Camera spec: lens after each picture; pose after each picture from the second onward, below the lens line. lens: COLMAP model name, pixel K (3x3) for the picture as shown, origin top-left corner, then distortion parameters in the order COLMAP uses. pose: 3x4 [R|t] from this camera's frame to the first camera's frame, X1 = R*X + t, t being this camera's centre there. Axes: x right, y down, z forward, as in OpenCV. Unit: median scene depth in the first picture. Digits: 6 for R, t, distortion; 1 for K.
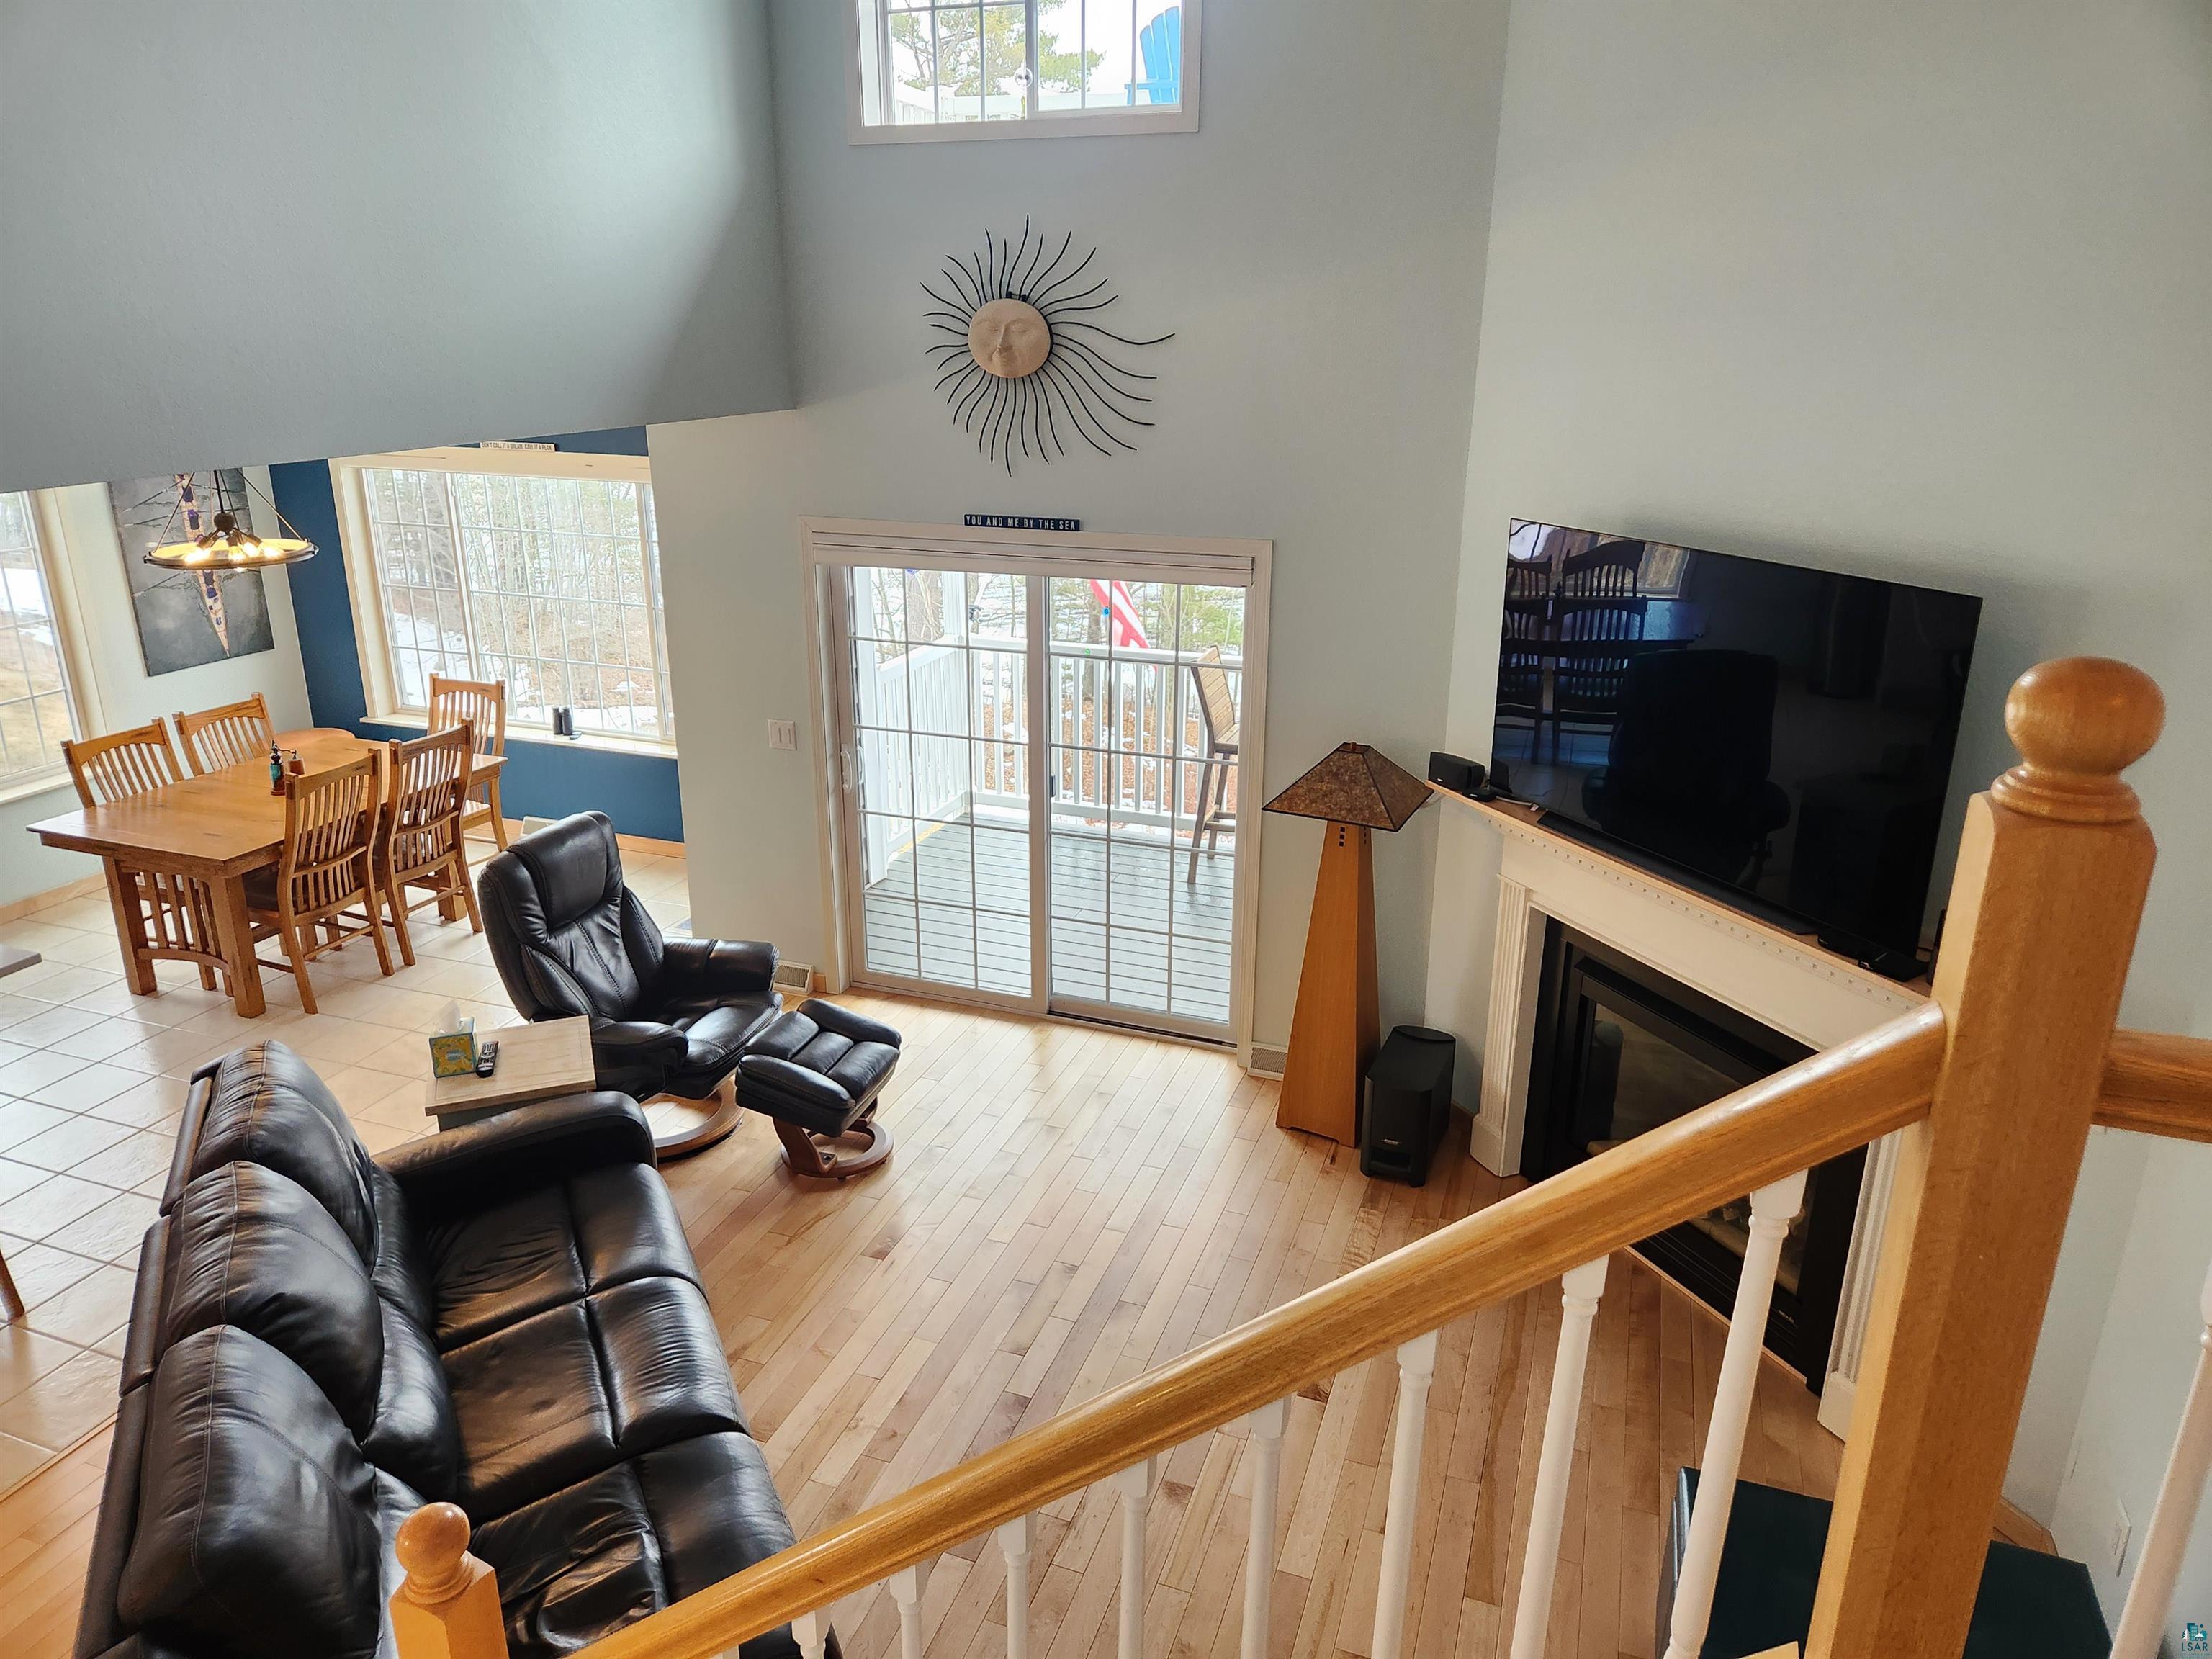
lens RADIAL K [[1464.3, 0, 1097.3], [0, 1464.3, 841.7], [0, 0, 1]] dist [0.095362, -0.097012]
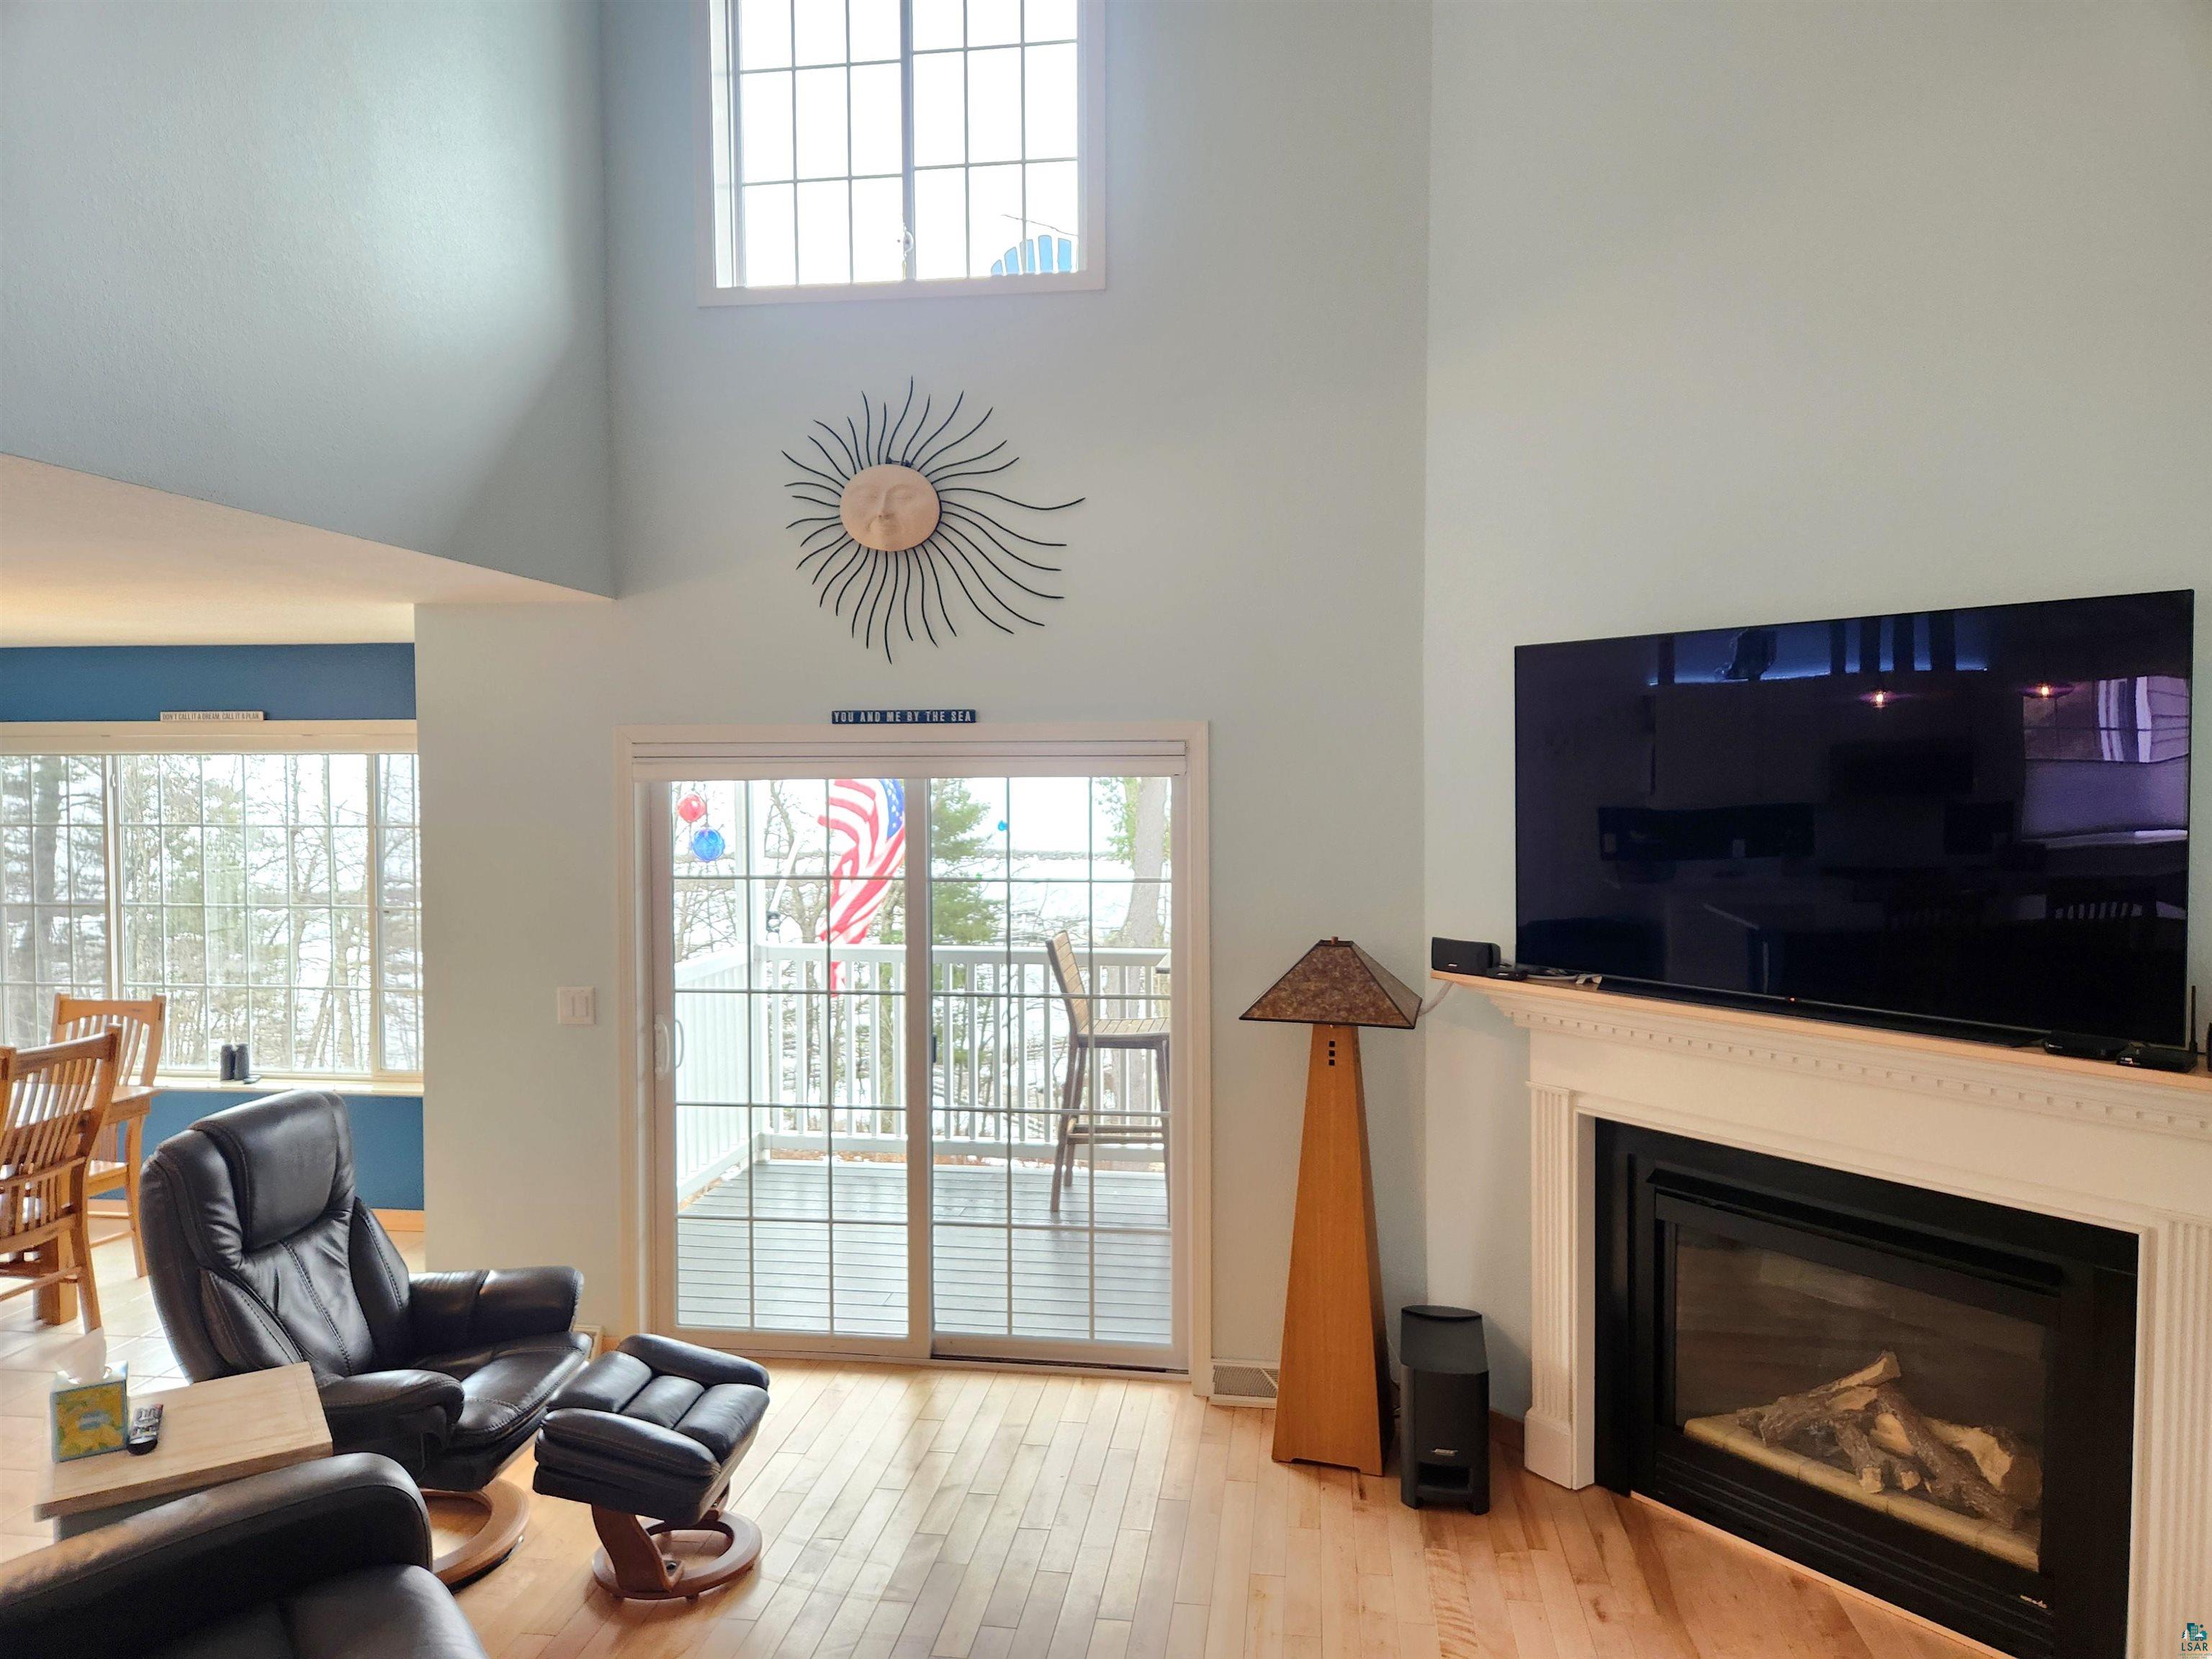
lens RADIAL K [[1475.6, 0, 1095.9], [0, 1475.6, 862.5], [0, 0, 1]] dist [0.092644, -0.080497]
pose [[0.978121, -0.019805, 0.207090, -0.124545], [0.077768, 0.958097, -0.275684, 0.107337], [-0.192953, 0.285758, 0.938676, 0.216339]]
